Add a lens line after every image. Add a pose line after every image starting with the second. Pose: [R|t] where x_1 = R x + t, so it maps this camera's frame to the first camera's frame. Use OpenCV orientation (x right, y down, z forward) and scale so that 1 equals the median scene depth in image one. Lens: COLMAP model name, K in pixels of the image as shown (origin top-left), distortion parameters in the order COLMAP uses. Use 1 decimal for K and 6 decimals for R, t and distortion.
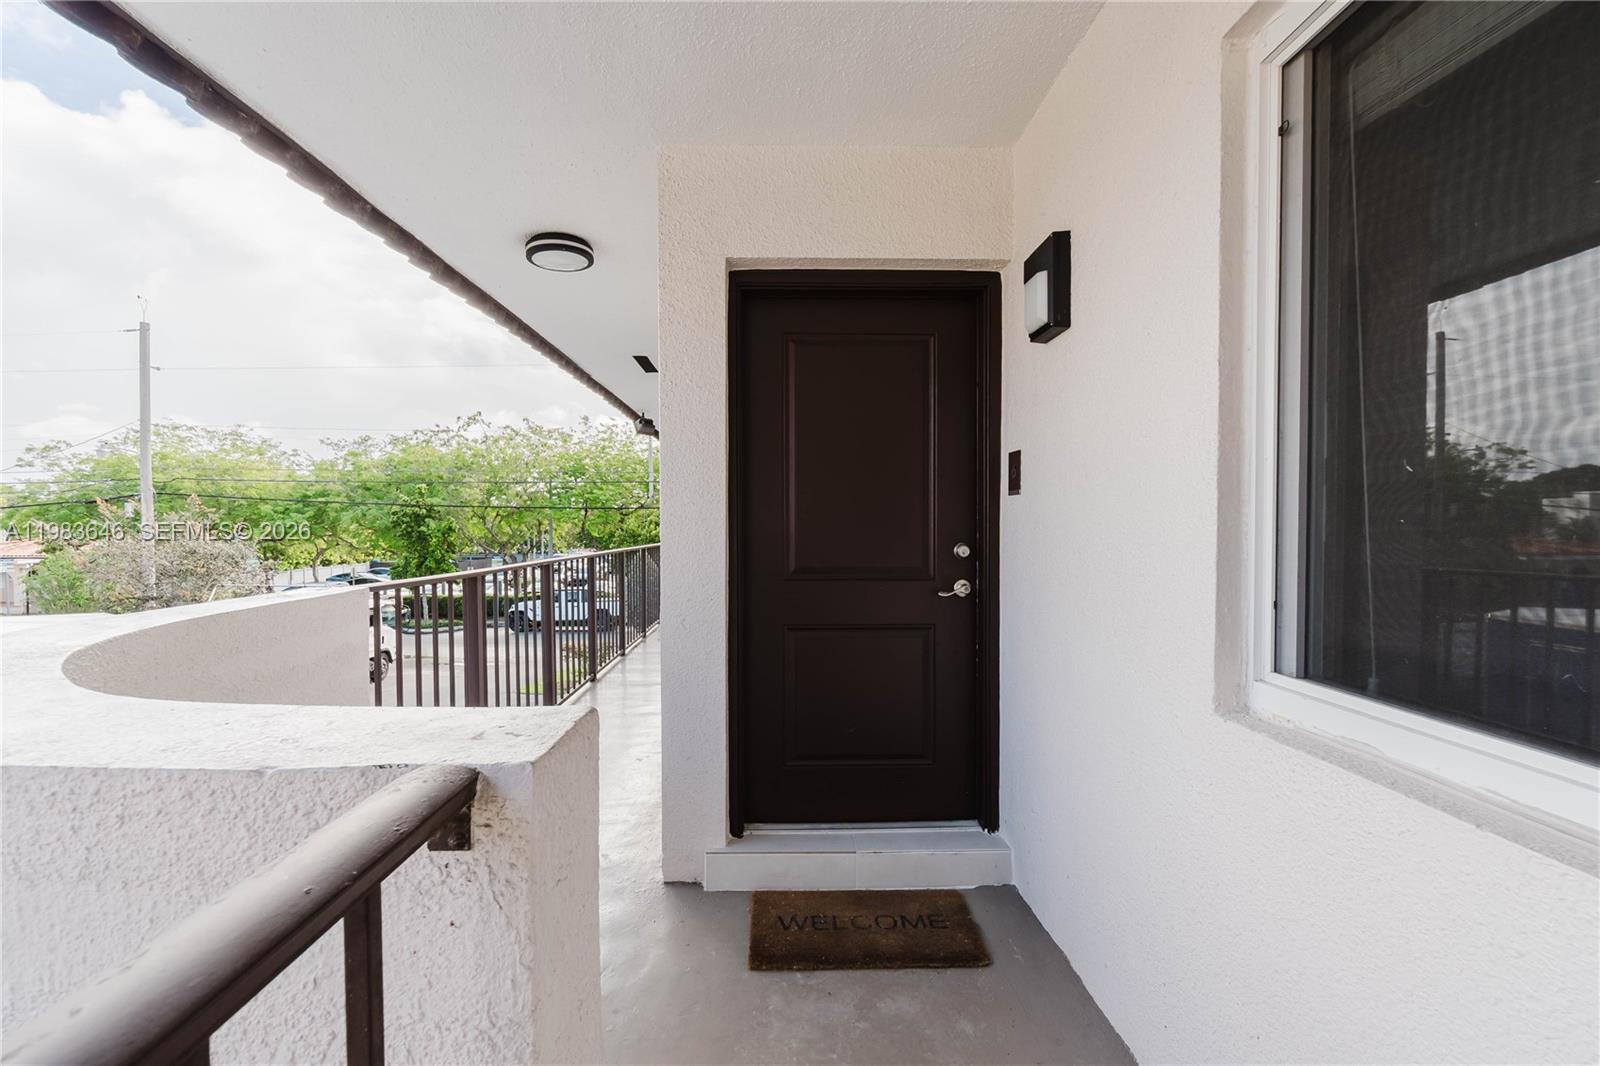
lens RADIAL K [[689.2, 0, 795.4], [0, 689.2, 526.9], [0, 0, 1]] dist [-0.009605, -0.000121]
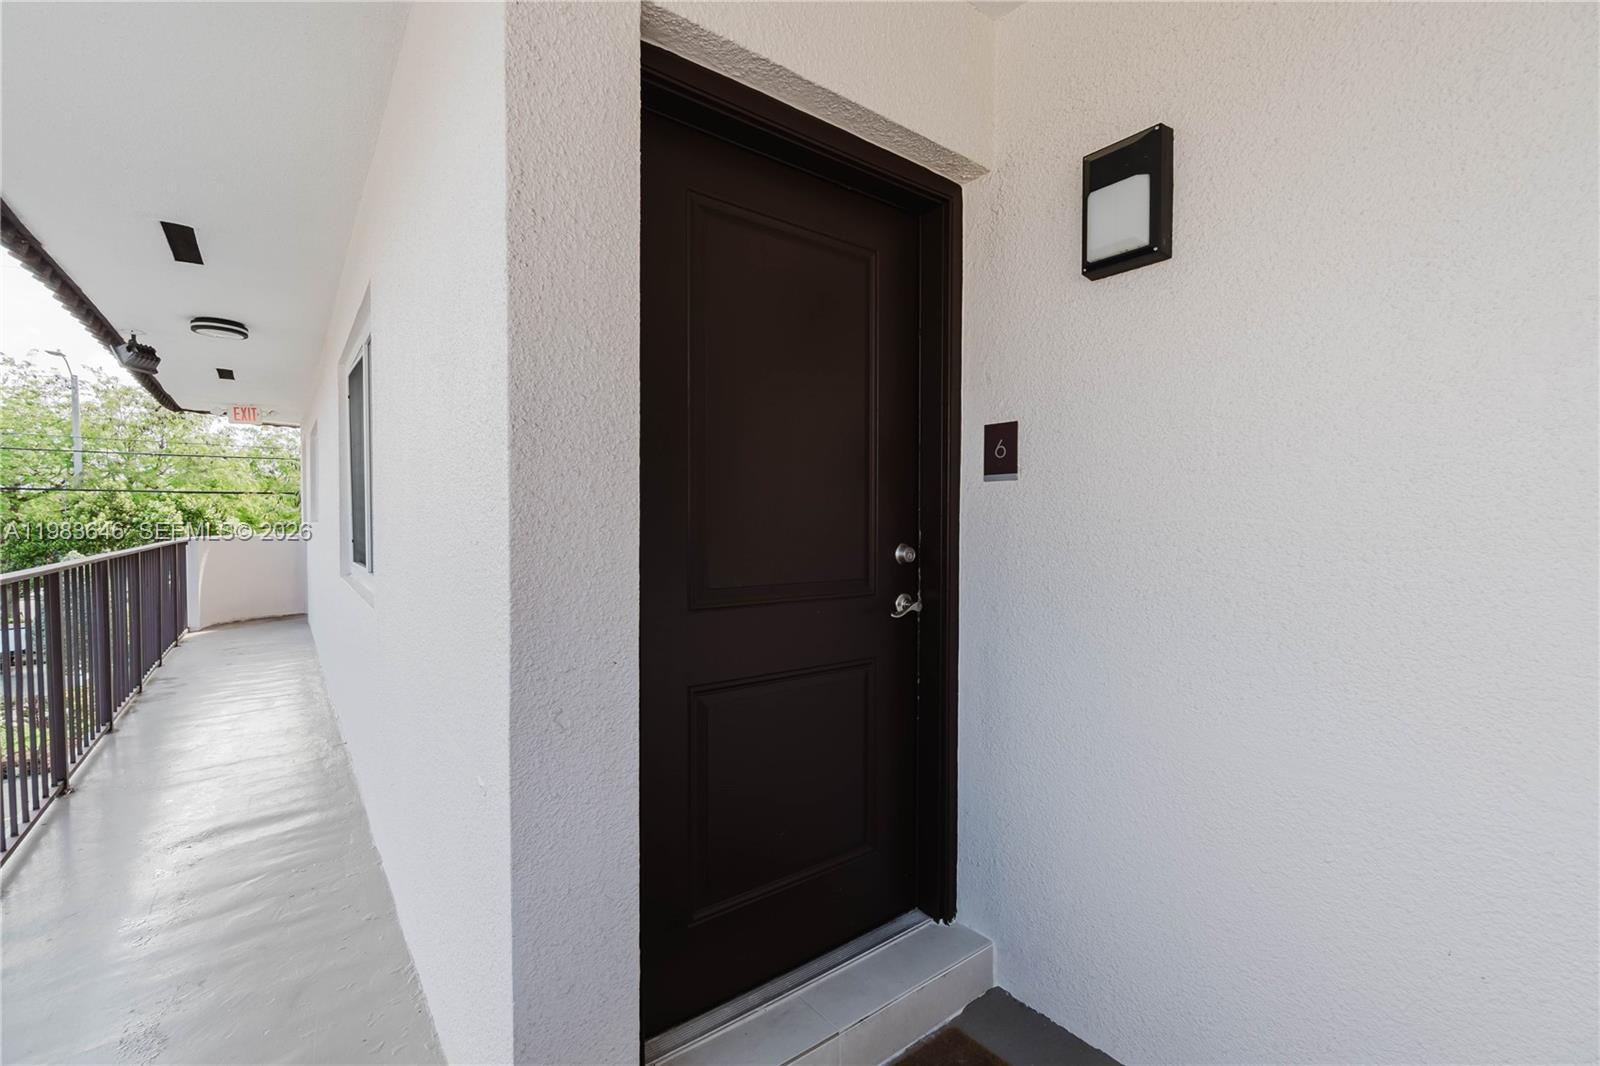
lens RADIAL K [[689.2, 0, 801.7], [0, 689.2, 533.1], [0, 0, 1]] dist [-0.009605, -0.000121]
pose [[0.814713, -0.006857, 0.579824, -0.277020], [-0.004119, 0.999836, 0.017611, -0.000844], [-0.579850, -0.016736, 0.814552, 0.463810]]
